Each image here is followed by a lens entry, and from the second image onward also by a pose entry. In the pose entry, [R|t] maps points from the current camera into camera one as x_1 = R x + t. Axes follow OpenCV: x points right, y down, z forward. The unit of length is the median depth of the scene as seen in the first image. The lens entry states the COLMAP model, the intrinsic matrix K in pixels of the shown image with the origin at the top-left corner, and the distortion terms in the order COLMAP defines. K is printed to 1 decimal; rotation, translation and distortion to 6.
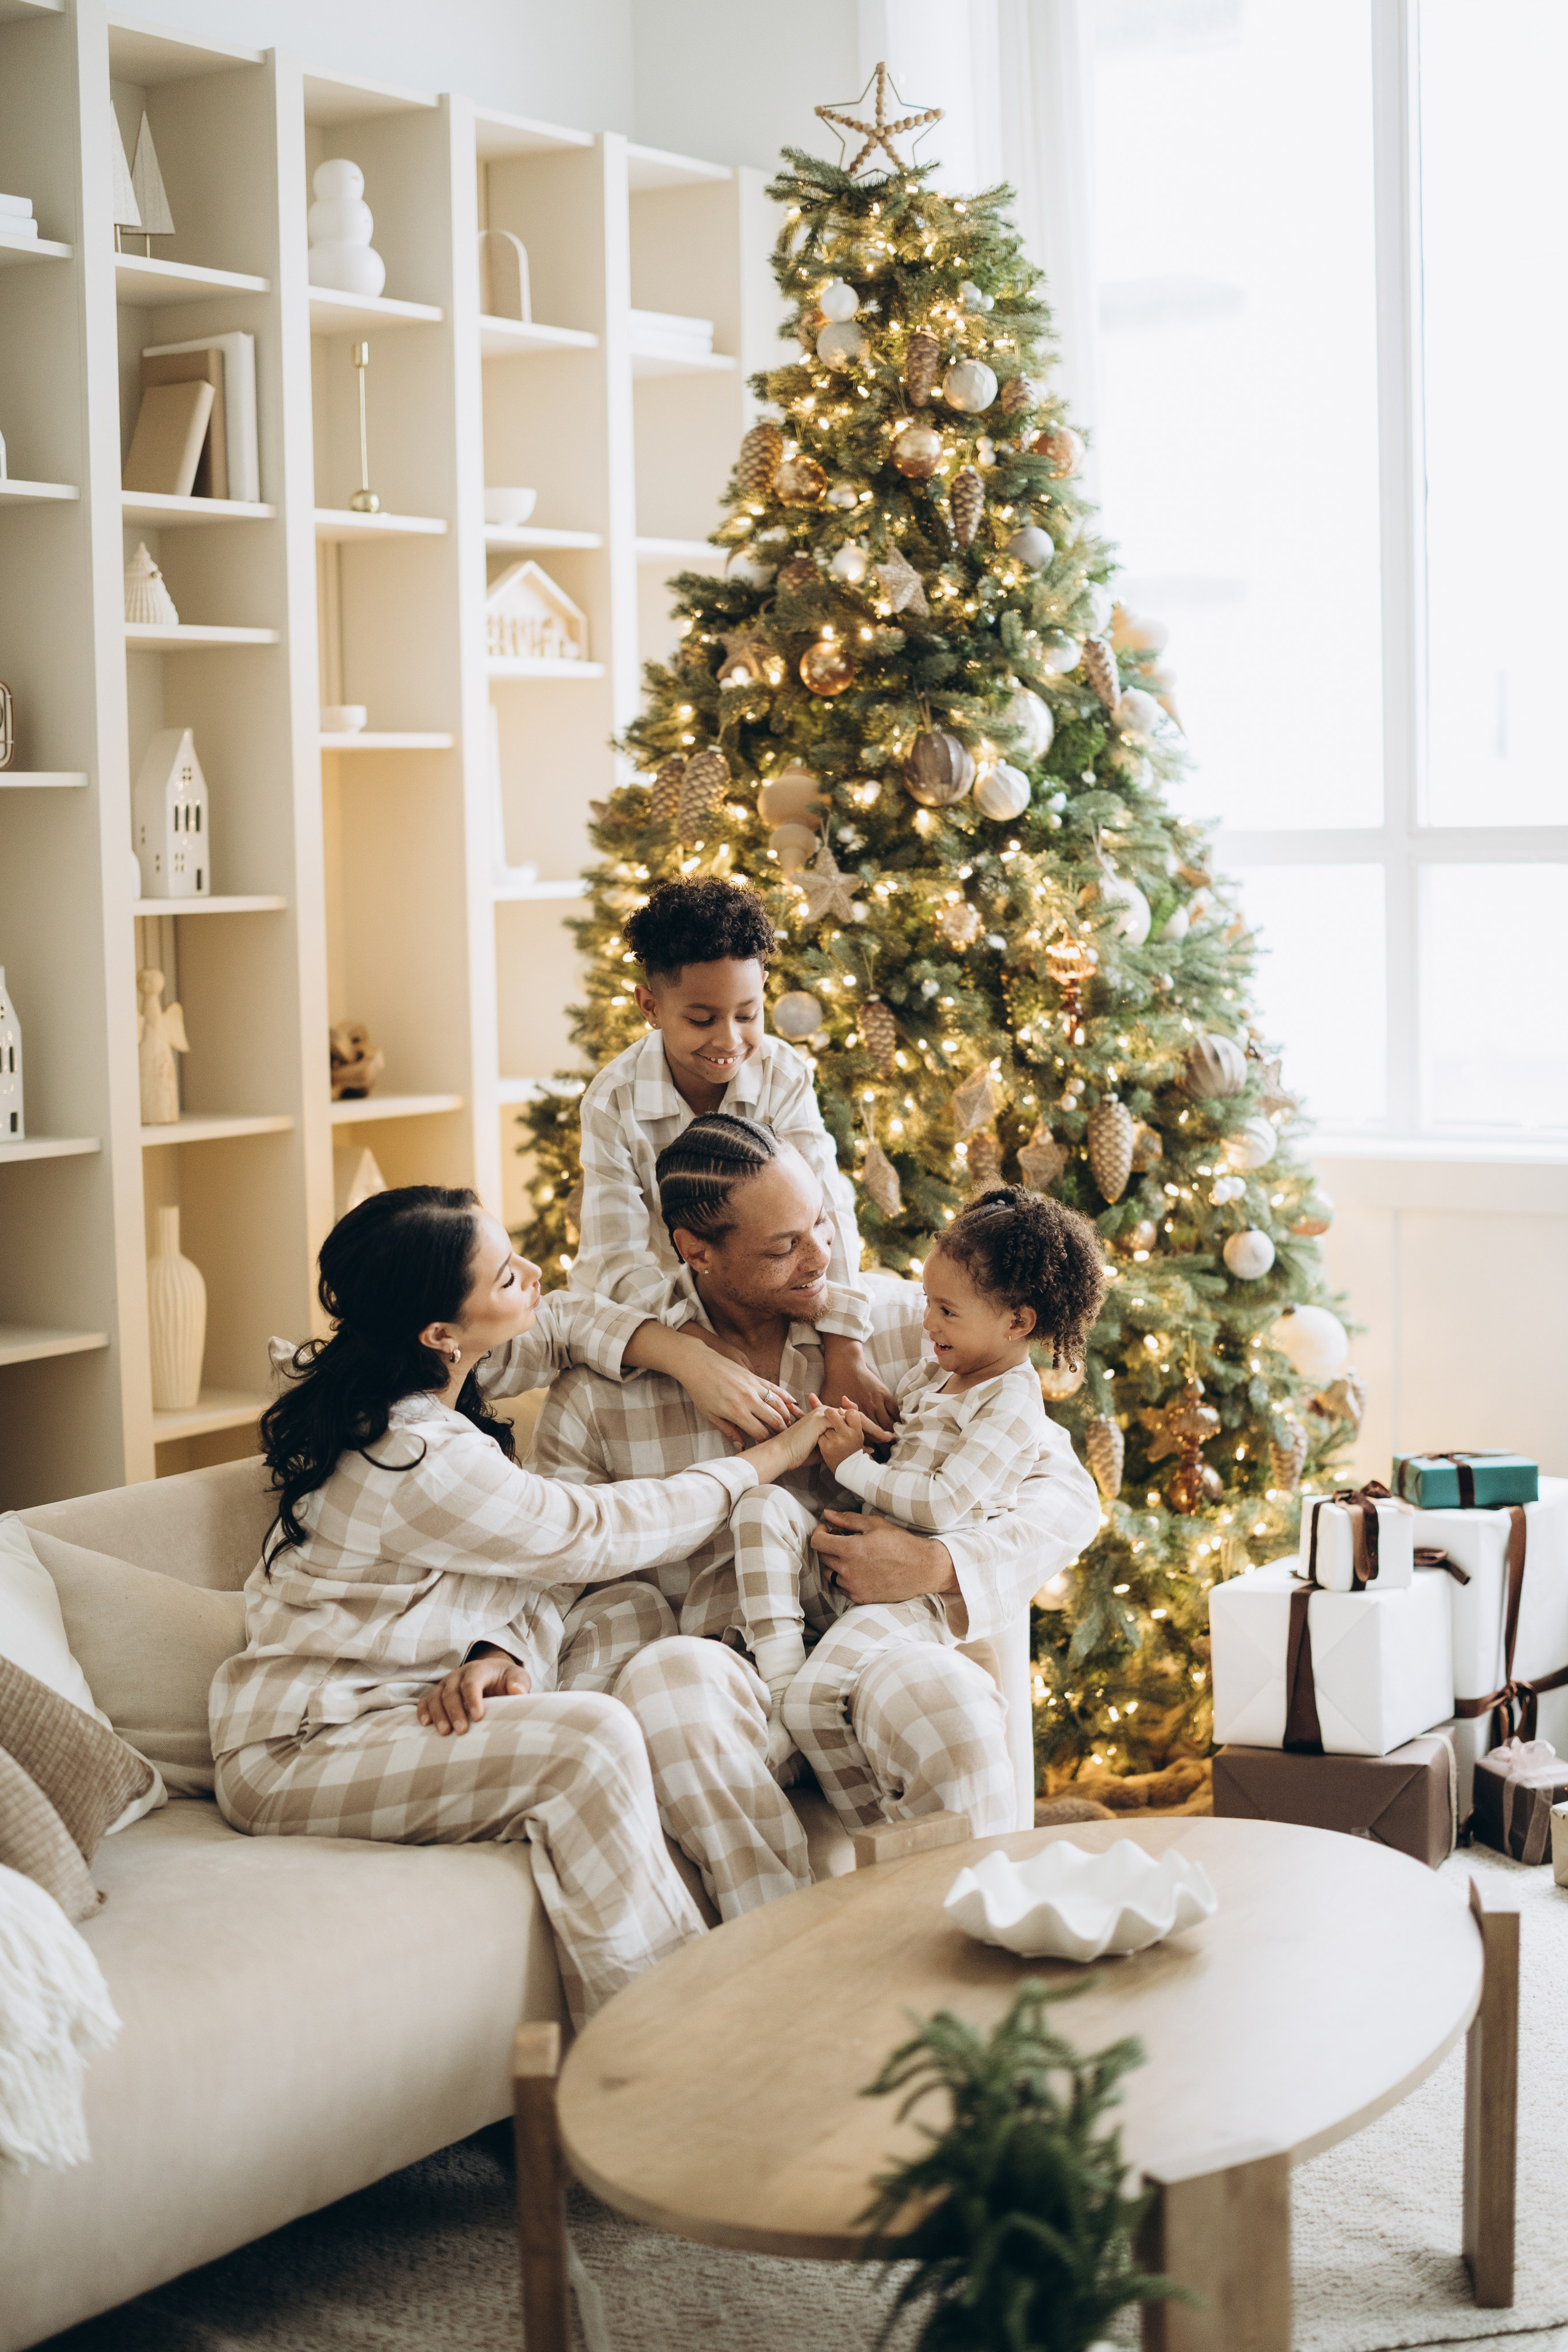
lens RADIAL K [[3437.7, 0, 793.5], [0, 3437.7, 1185.7], [0, 0, 1]] dist [-0.174562, 0.433661]
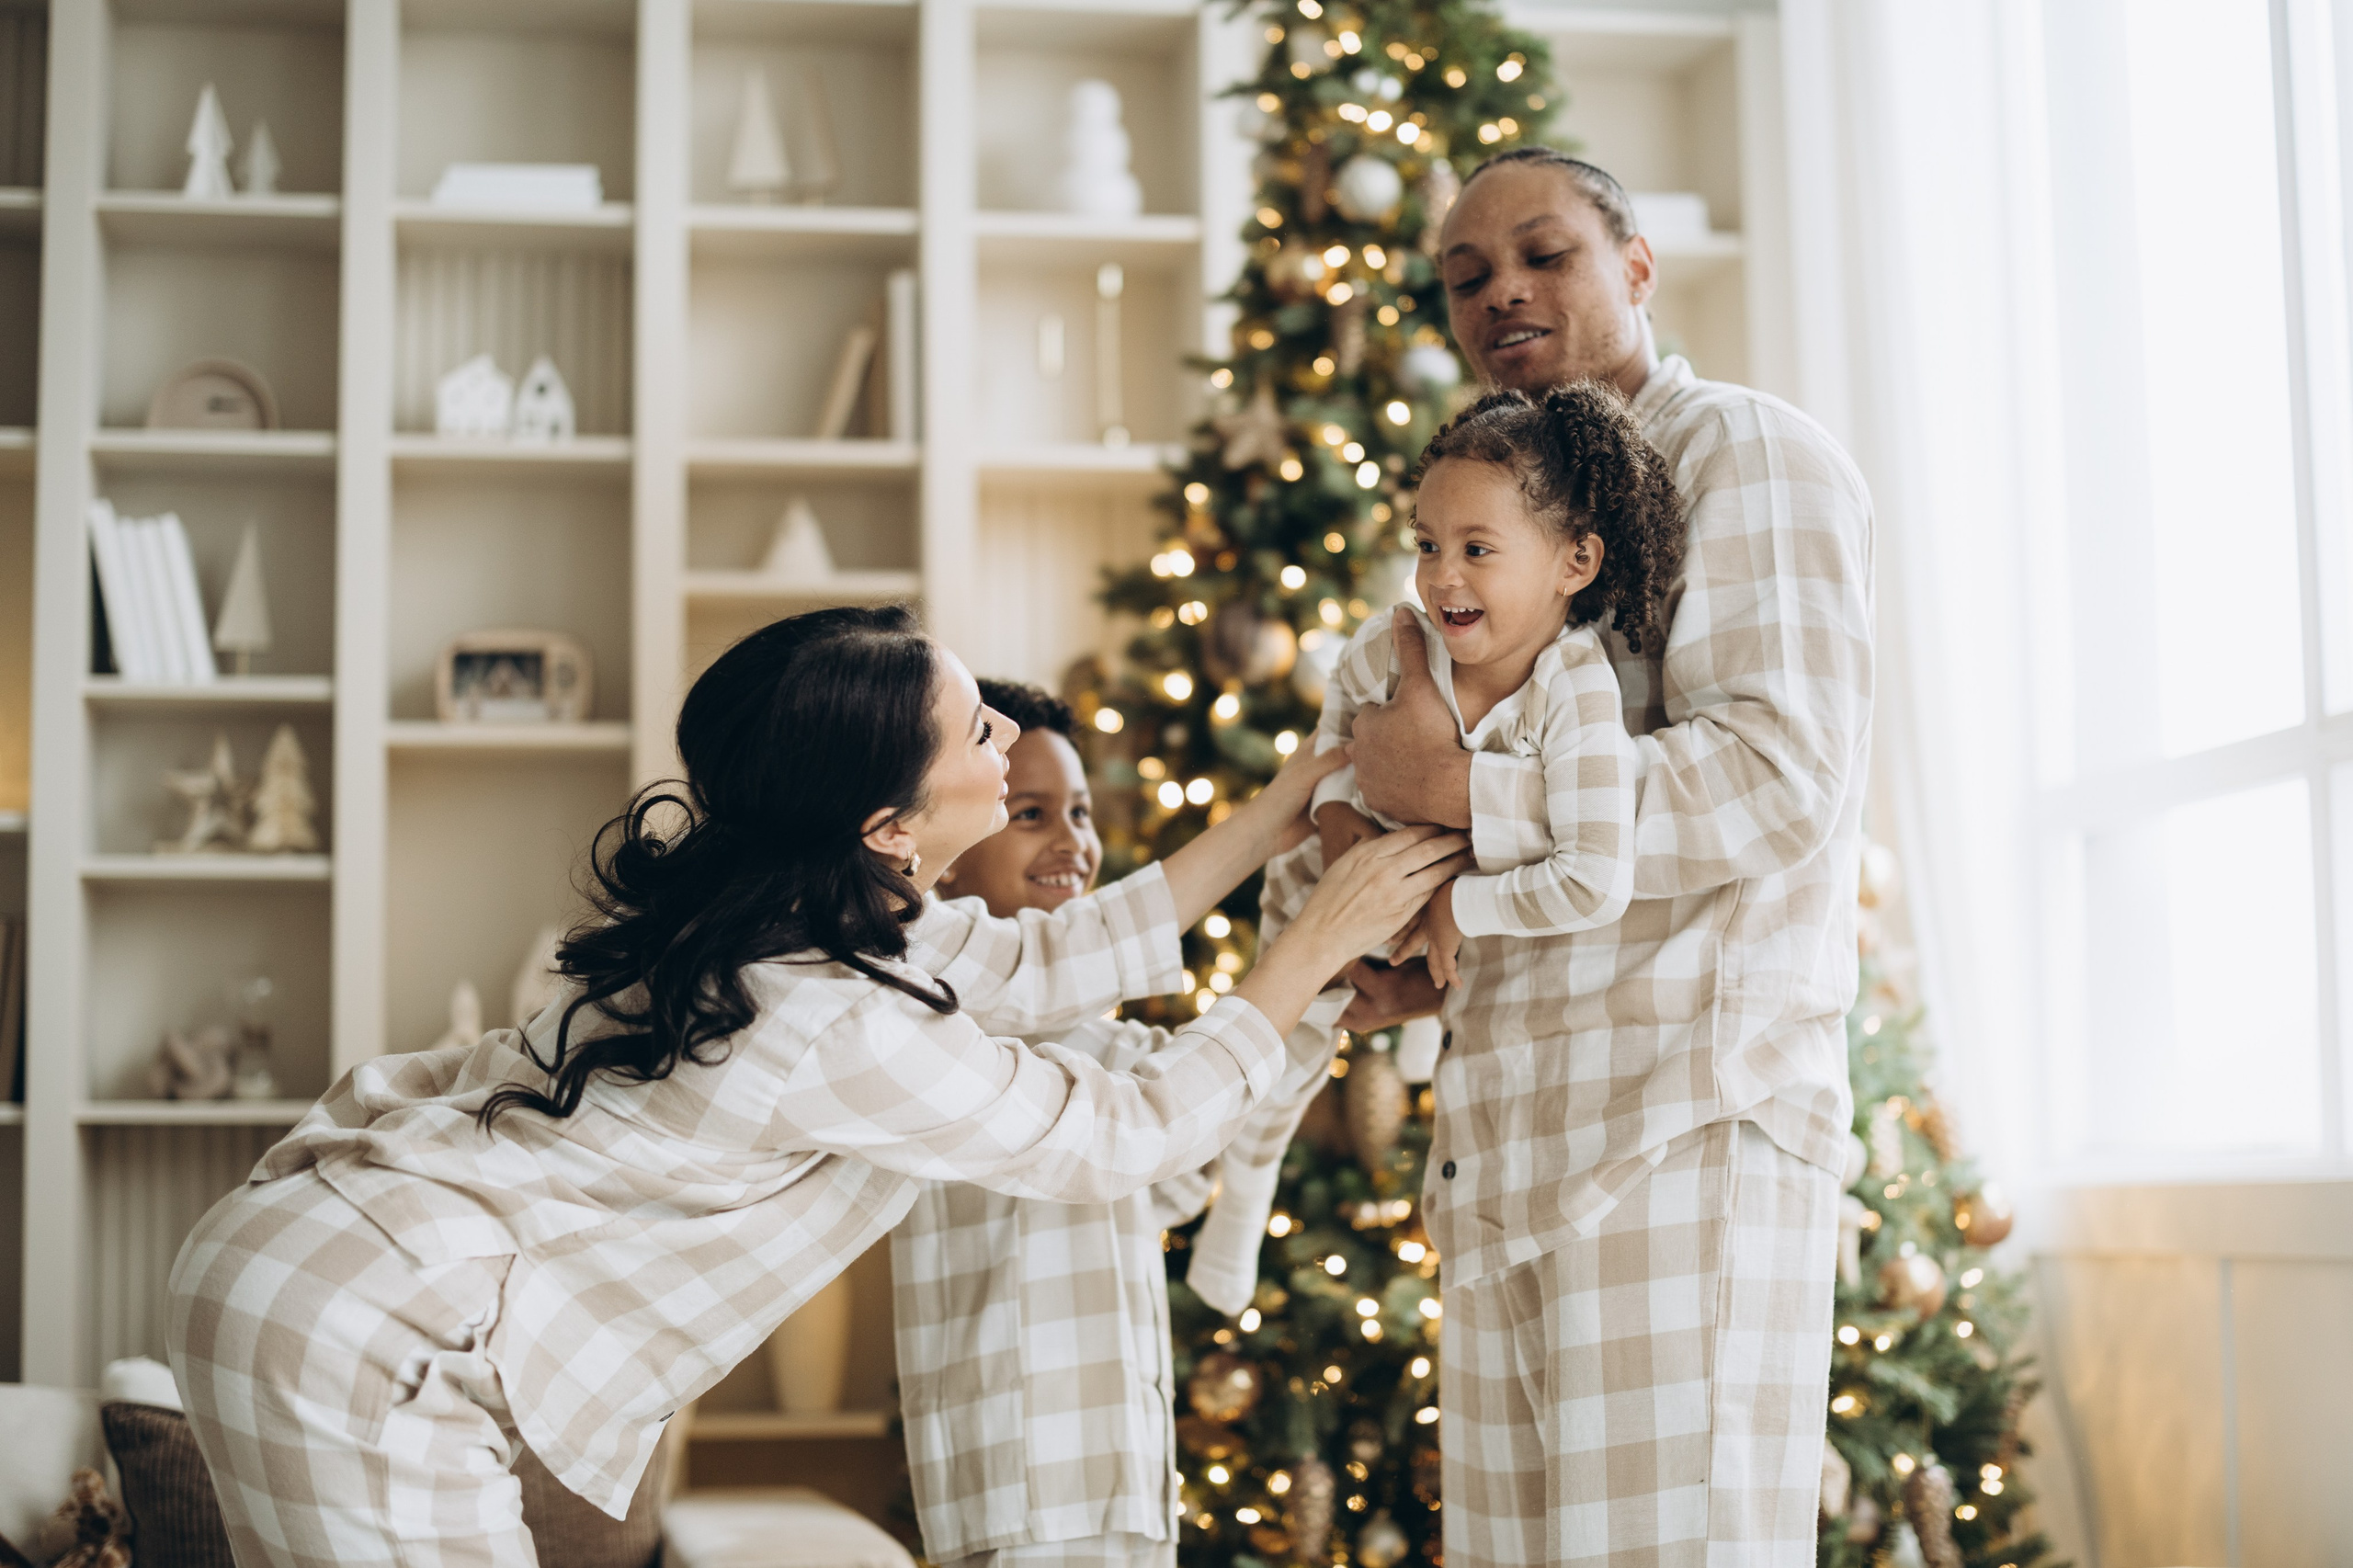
lens RADIAL K [[3717.7, 0, 1243.1], [0, 3717.7, 780.3], [0, 0, 1]] dist [-0.155138, 0.121543]
pose [[0.704938, -0.065915, -0.706199, 0.650205], [-0.069004, 0.984575, -0.160778, 0.051119], [0.705904, 0.162069, 0.689517, 0.385740]]
